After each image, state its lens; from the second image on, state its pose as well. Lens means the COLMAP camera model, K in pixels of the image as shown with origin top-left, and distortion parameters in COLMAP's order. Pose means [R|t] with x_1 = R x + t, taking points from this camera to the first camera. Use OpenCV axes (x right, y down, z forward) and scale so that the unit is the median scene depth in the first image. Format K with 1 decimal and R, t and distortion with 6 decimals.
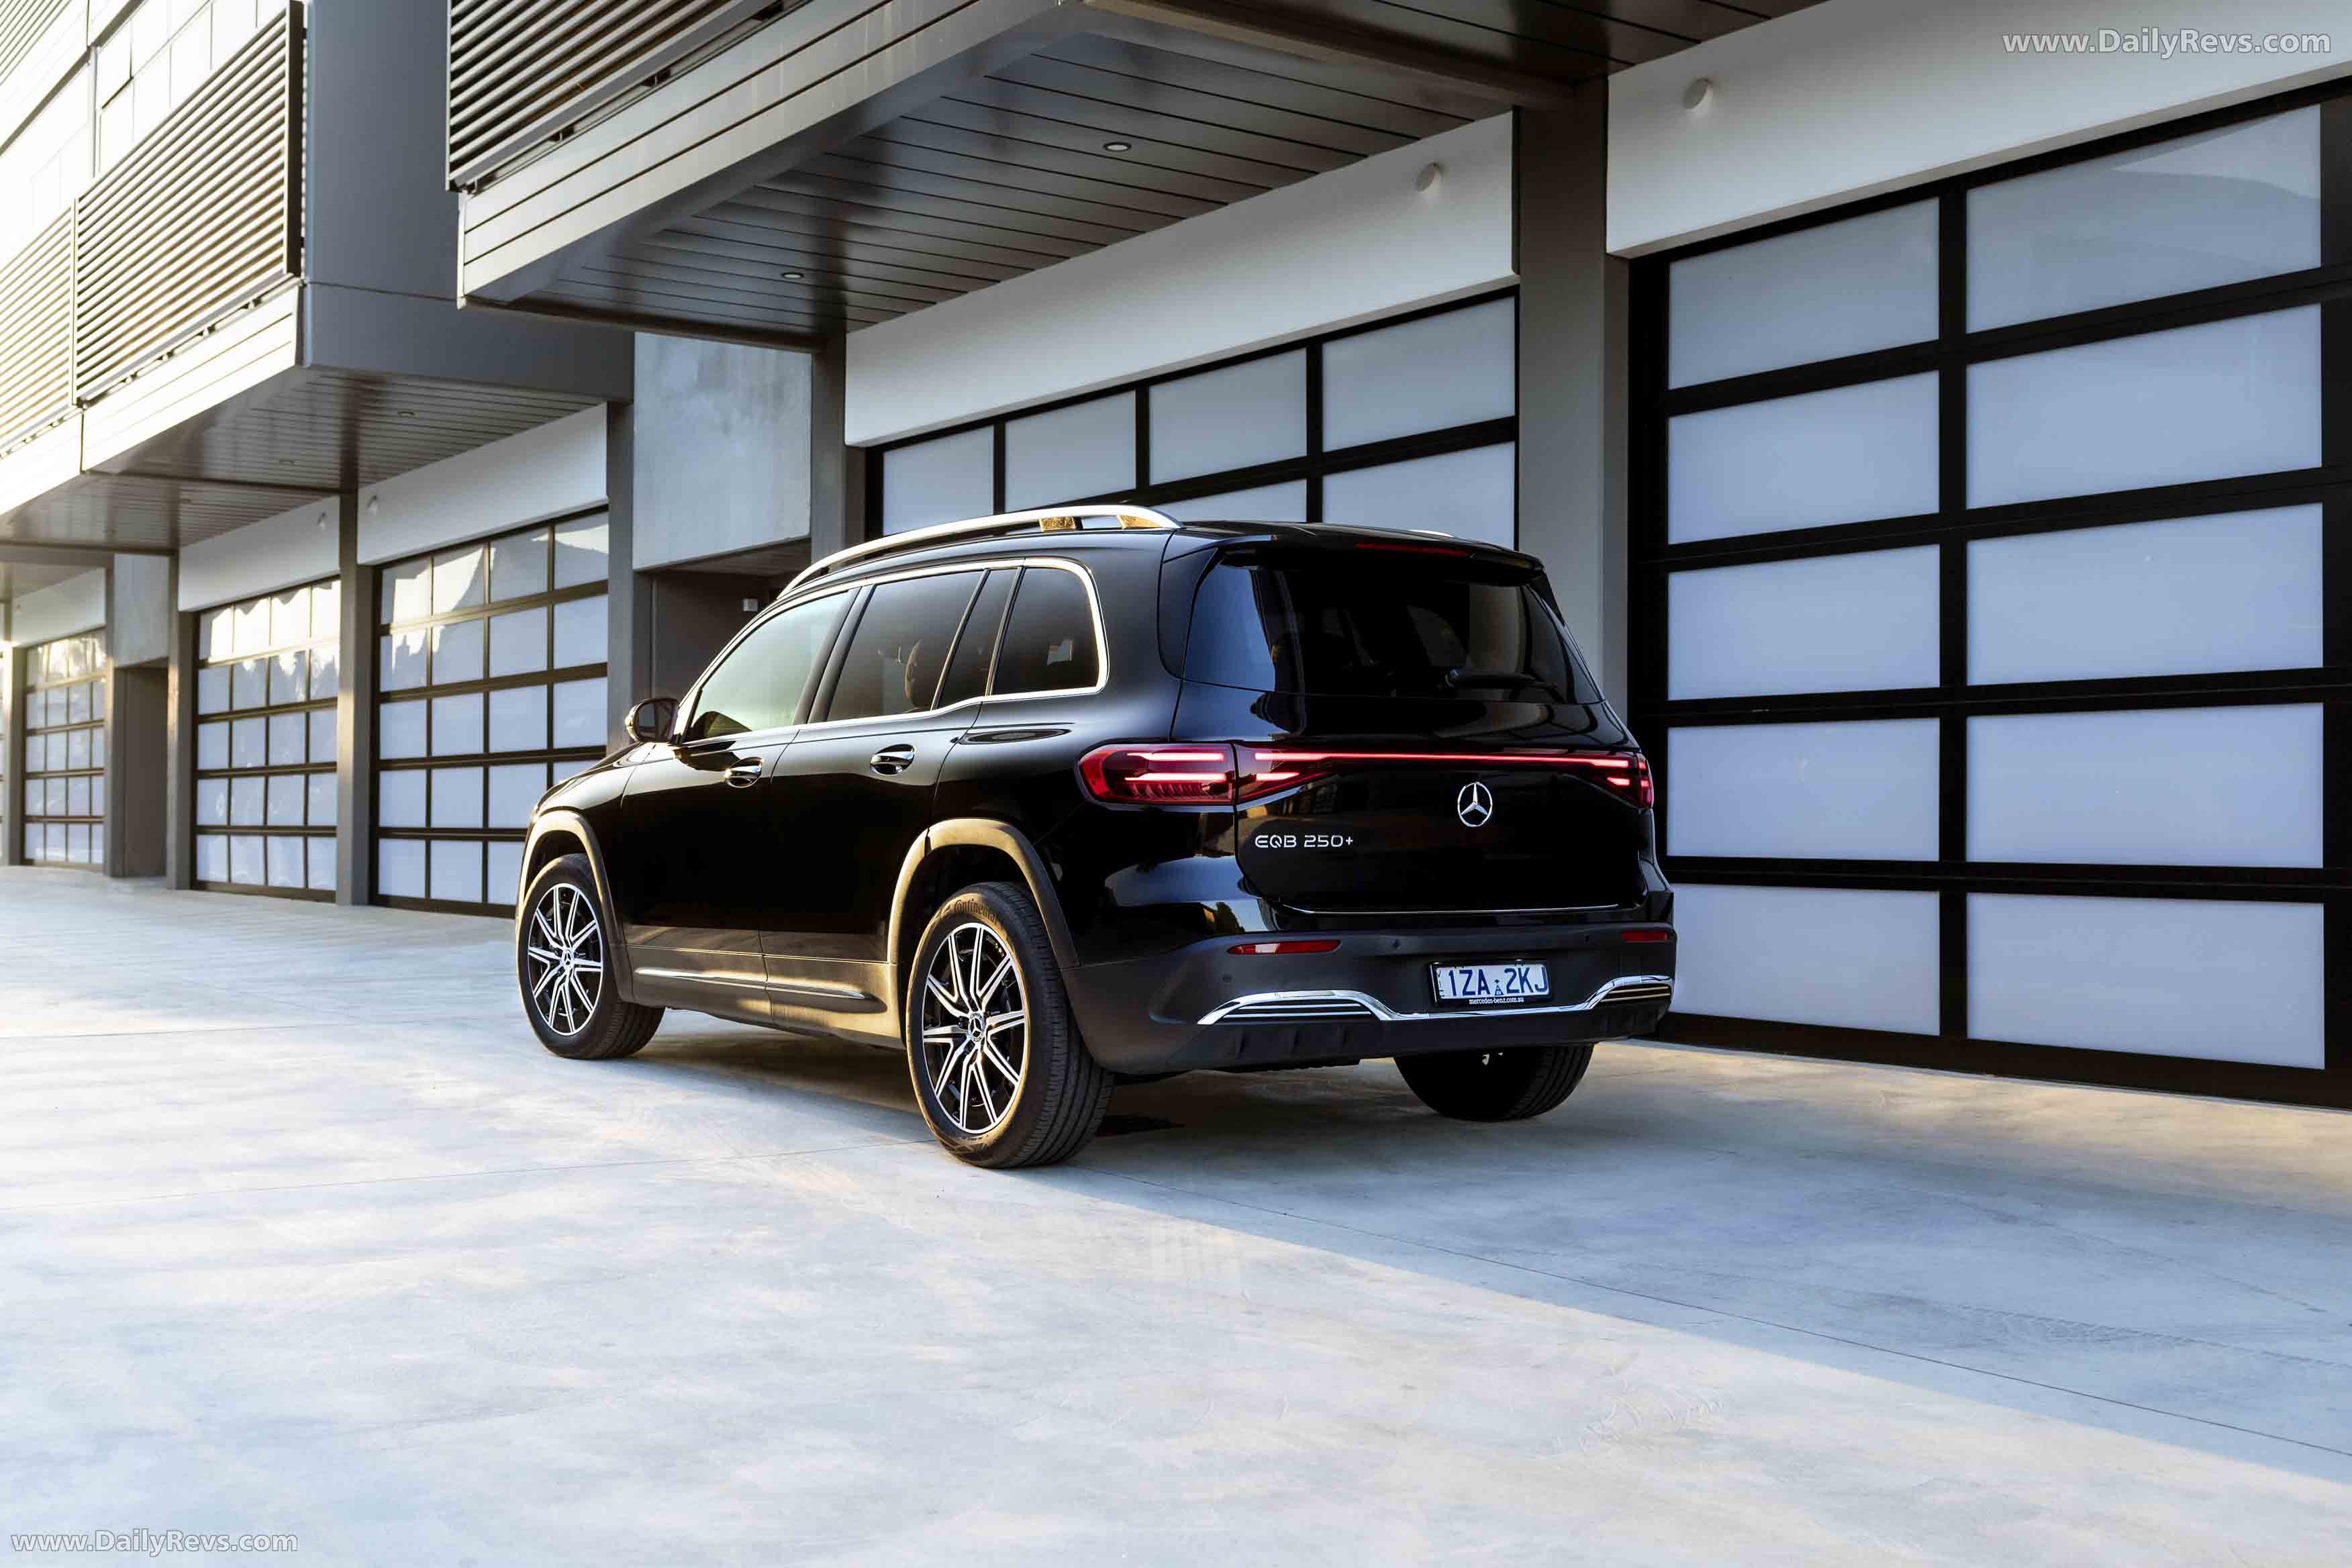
lens RADIAL K [[2546.9, 0, 1183.0], [0, 2546.9, 767.4], [0, 0, 1]] dist [0.175501, 0.000000]
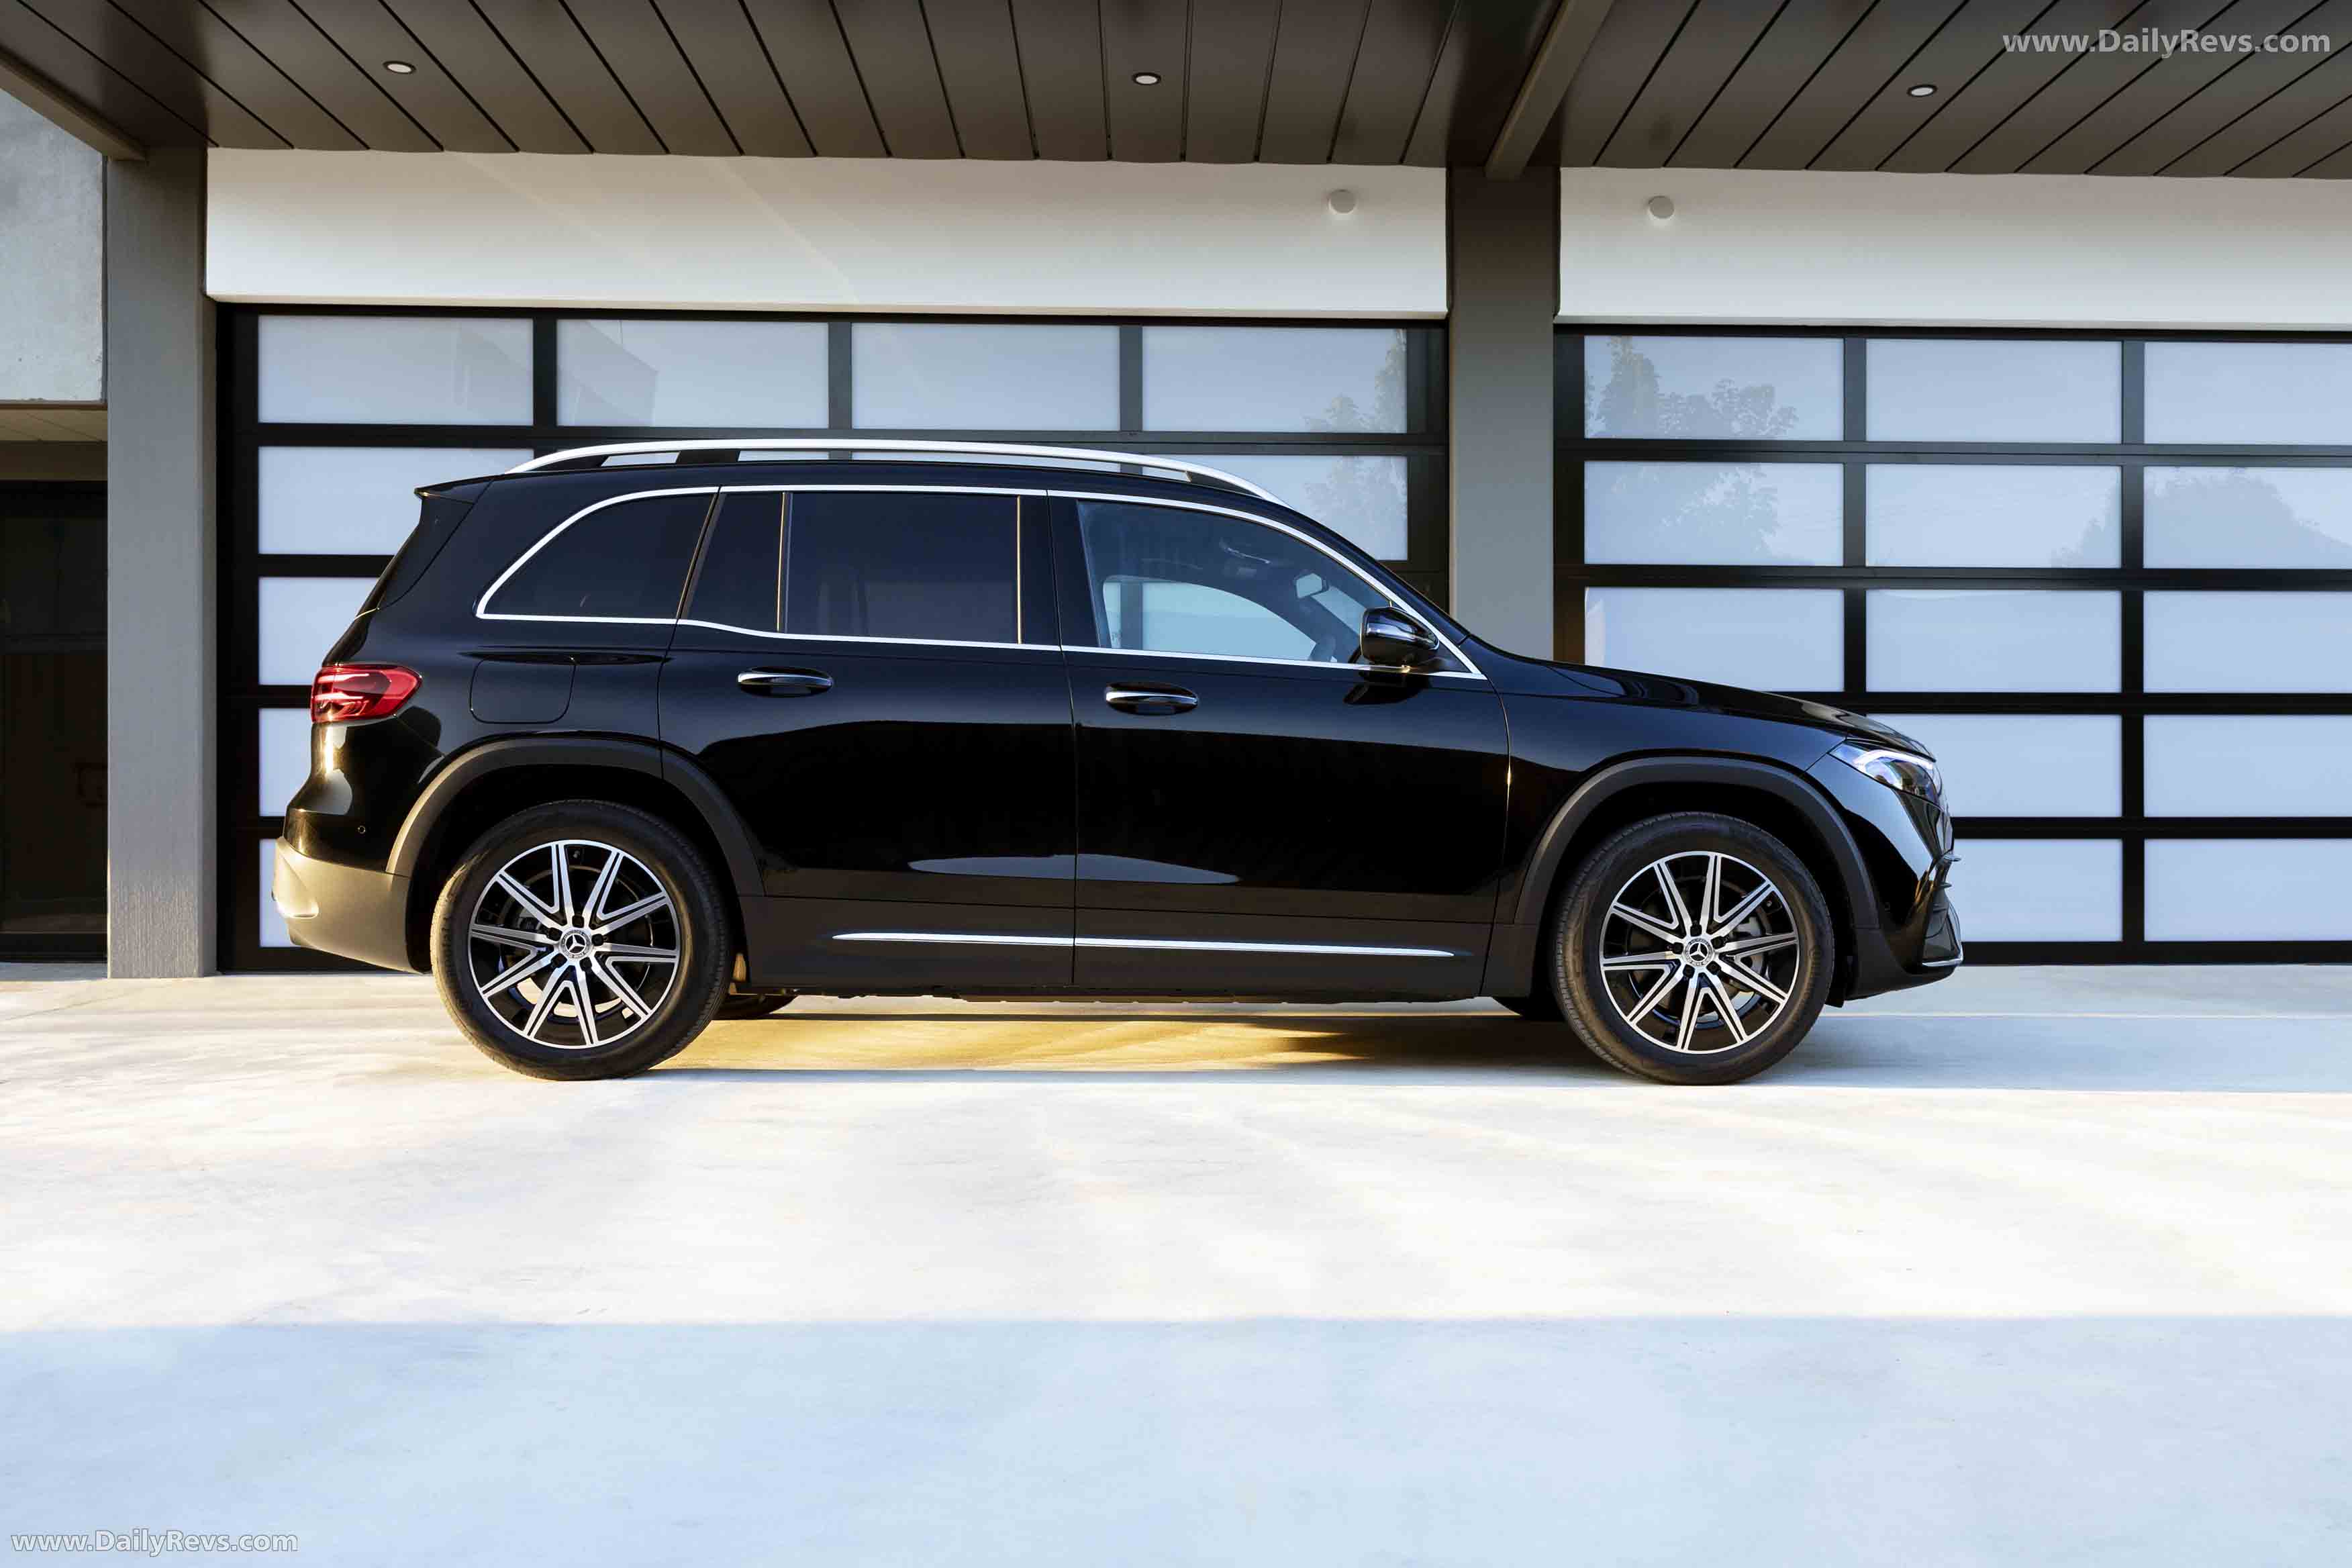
lens RADIAL K [[1705.8, 0, 1160.8], [0, 1705.8, 795.0], [0, 0, 1]] dist [0.017430, -0.013015]
pose [[0.586154, 0.021791, 0.809907, -0.568045], [-0.030169, 0.999532, -0.005059, 0.033391], [-0.809638, -0.021468, 0.586537, 0.654705]]
